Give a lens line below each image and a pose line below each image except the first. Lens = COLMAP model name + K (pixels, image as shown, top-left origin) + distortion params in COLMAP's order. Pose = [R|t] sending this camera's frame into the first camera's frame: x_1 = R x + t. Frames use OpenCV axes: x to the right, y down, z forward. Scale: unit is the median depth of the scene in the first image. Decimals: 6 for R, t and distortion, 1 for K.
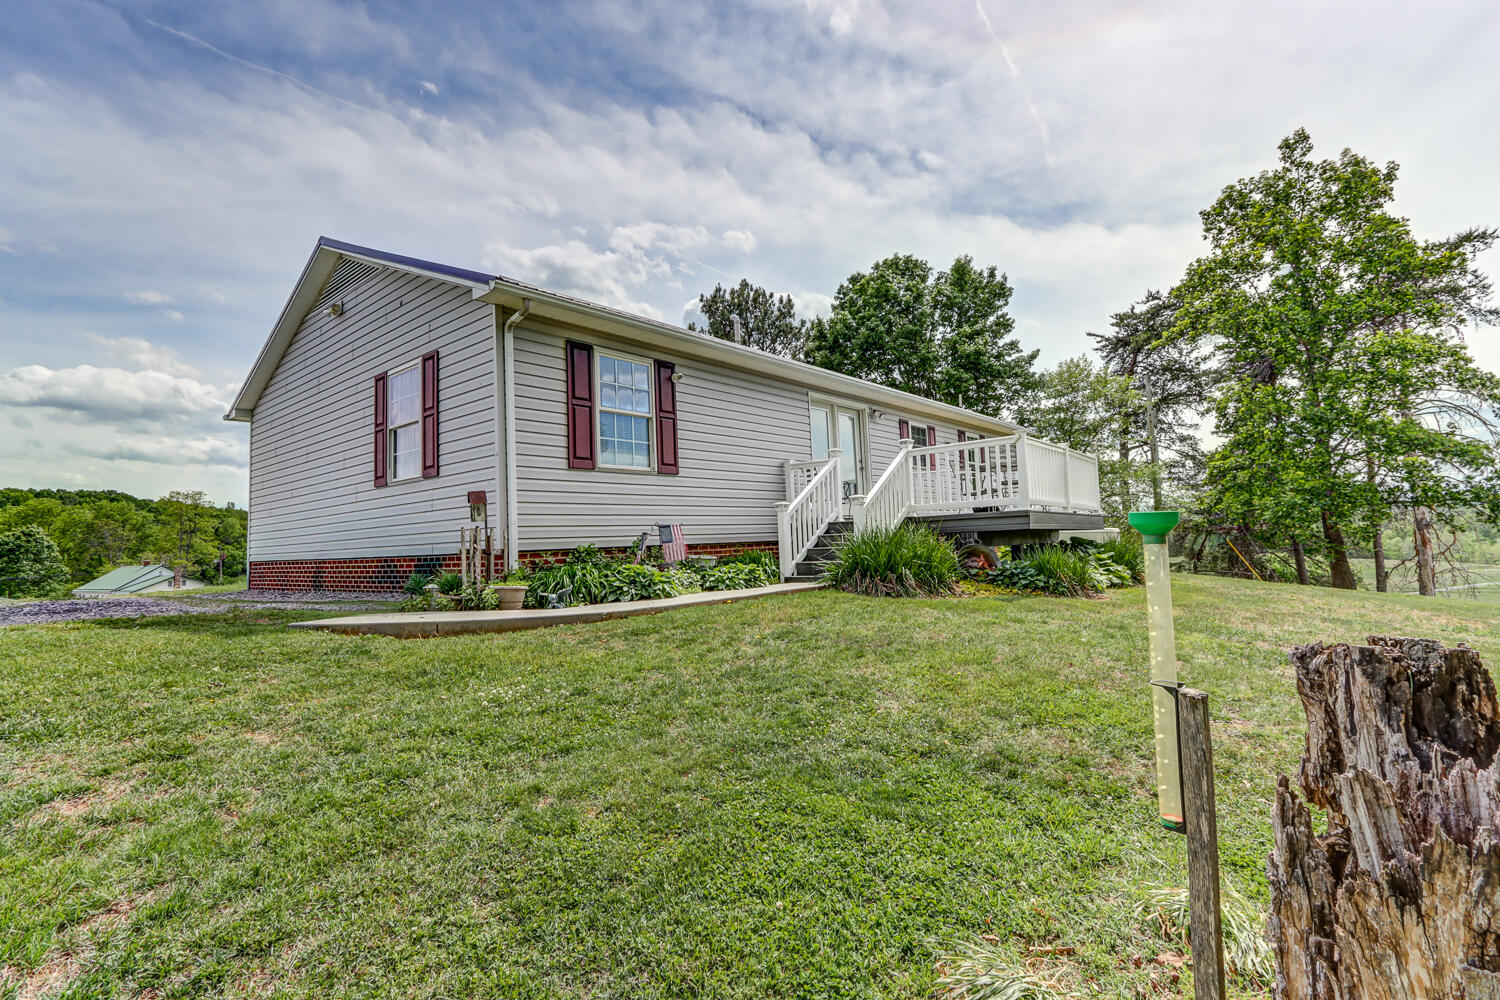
lens RADIAL K [[700.9, 0, 707.8], [0, 700.9, 496.7], [0, 0, 1]] dist [0.005811, 0.001282]
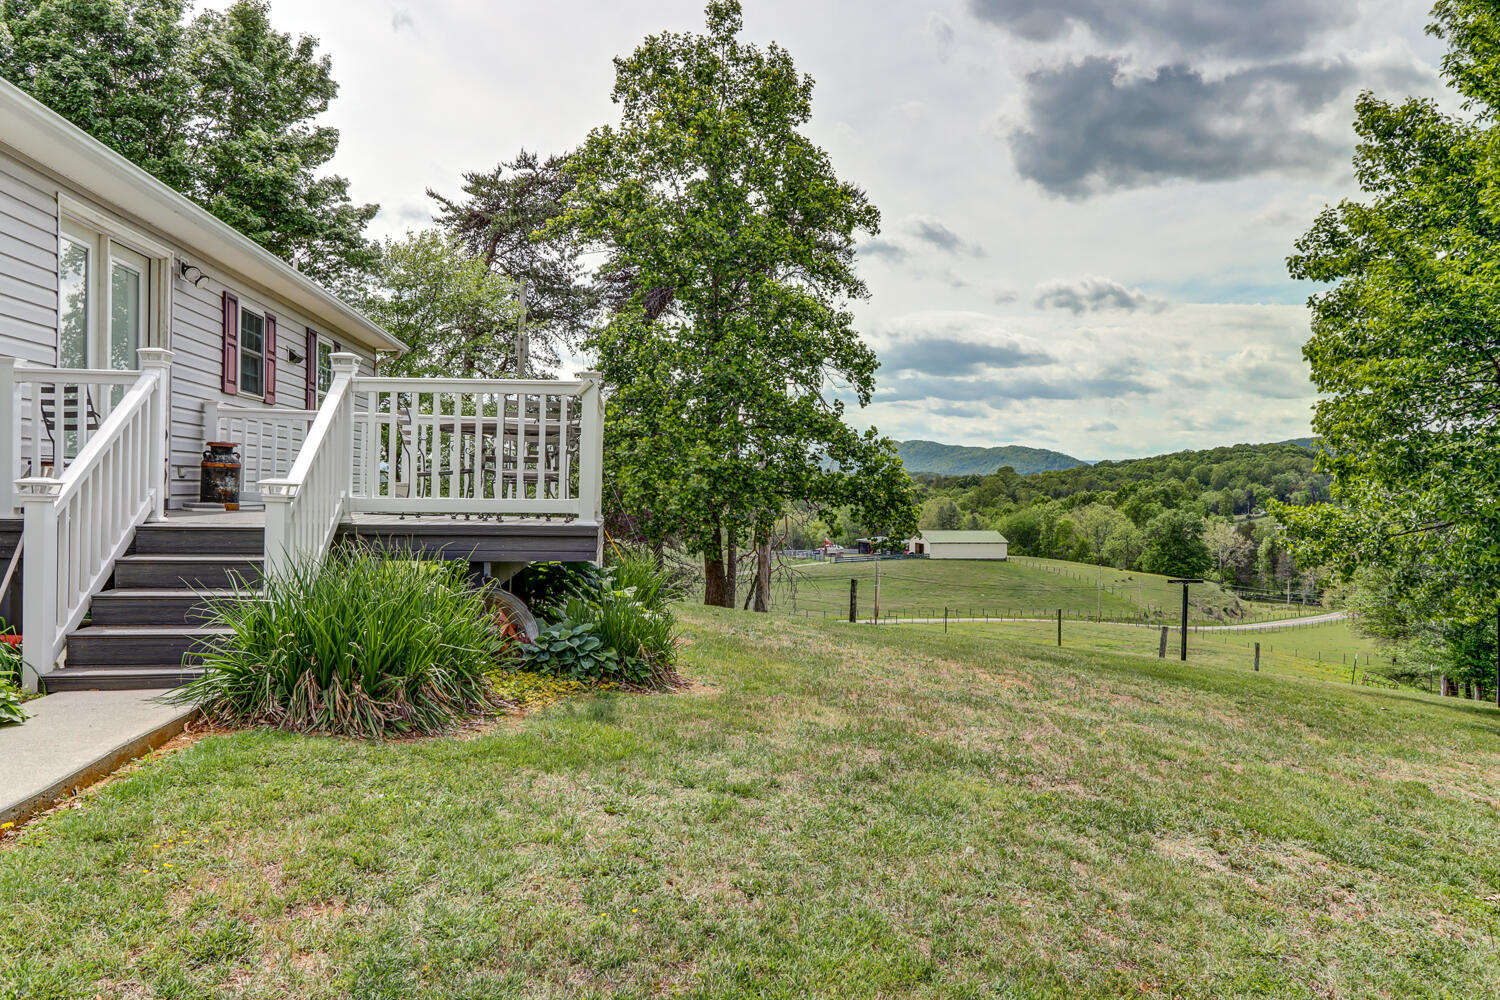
lens RADIAL K [[1148.0, 0, 742.4], [0, 1148.0, 485.5], [0, 0, 1]] dist [-0.007317, 0.012298]
pose [[0.659329, 0.047542, 0.750350, -0.048295], [-0.086240, 0.996194, 0.012660, -0.012774], [-0.746893, -0.073057, 0.660919, 0.137547]]
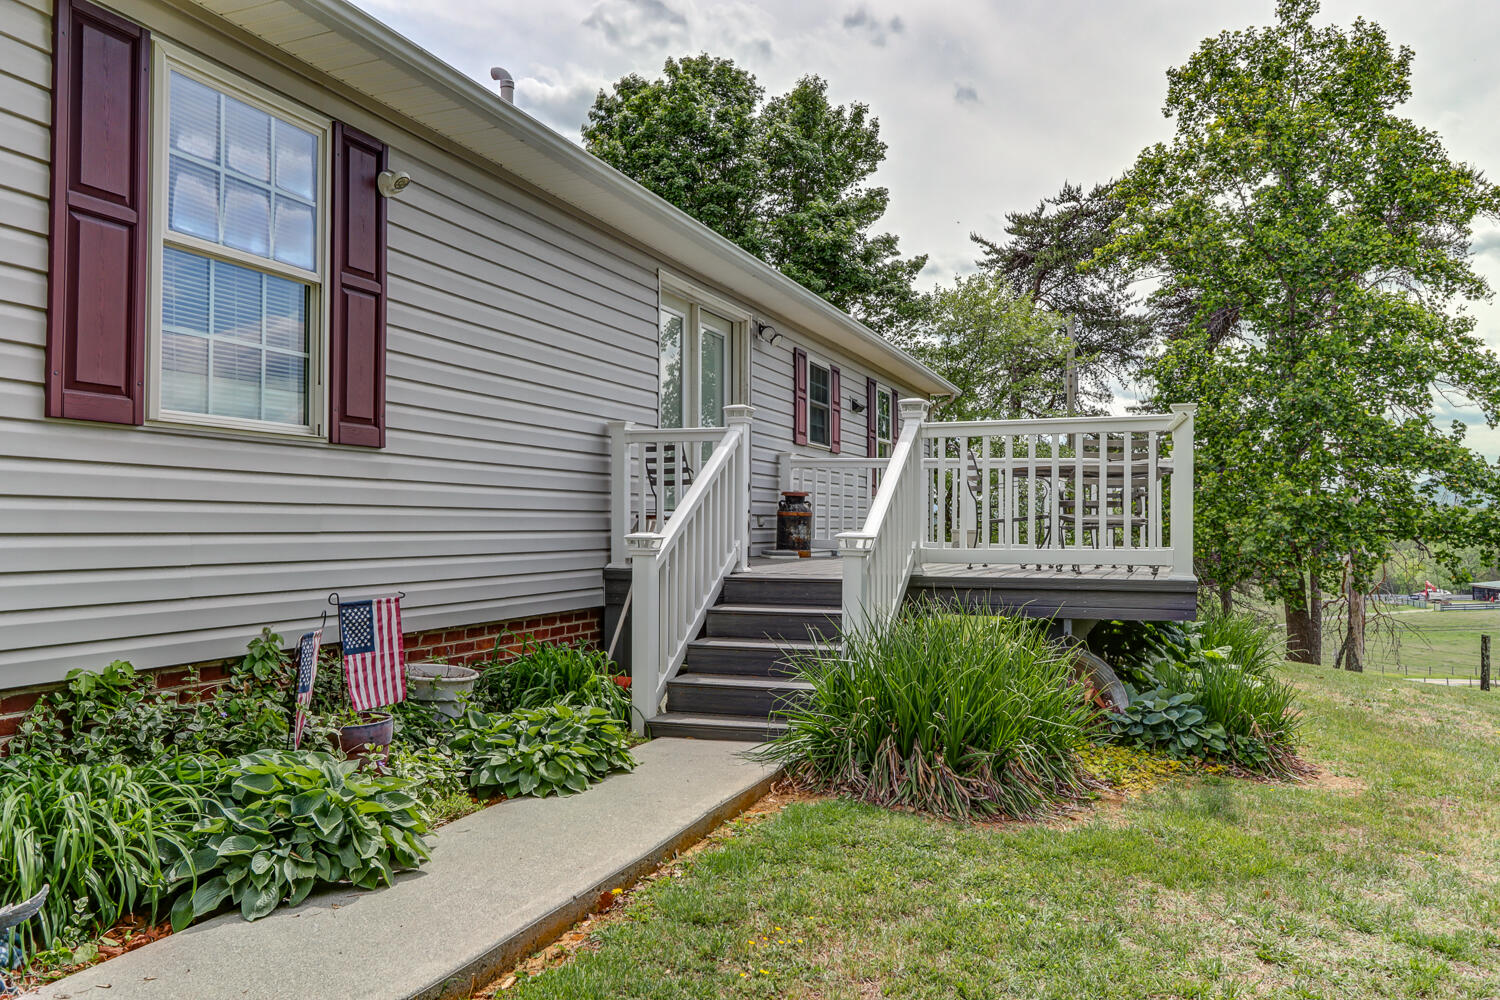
lens RADIAL K [[1123.8, 0, 729.3], [0, 1123.8, 499.3], [0, 0, 1]] dist [-0.007267, 0.000669]
pose [[0.930987, 0.047303, 0.361974, -0.037349], [-0.061244, 0.997754, 0.027130, -0.014144], [-0.359878, -0.047426, 0.931793, 0.170031]]
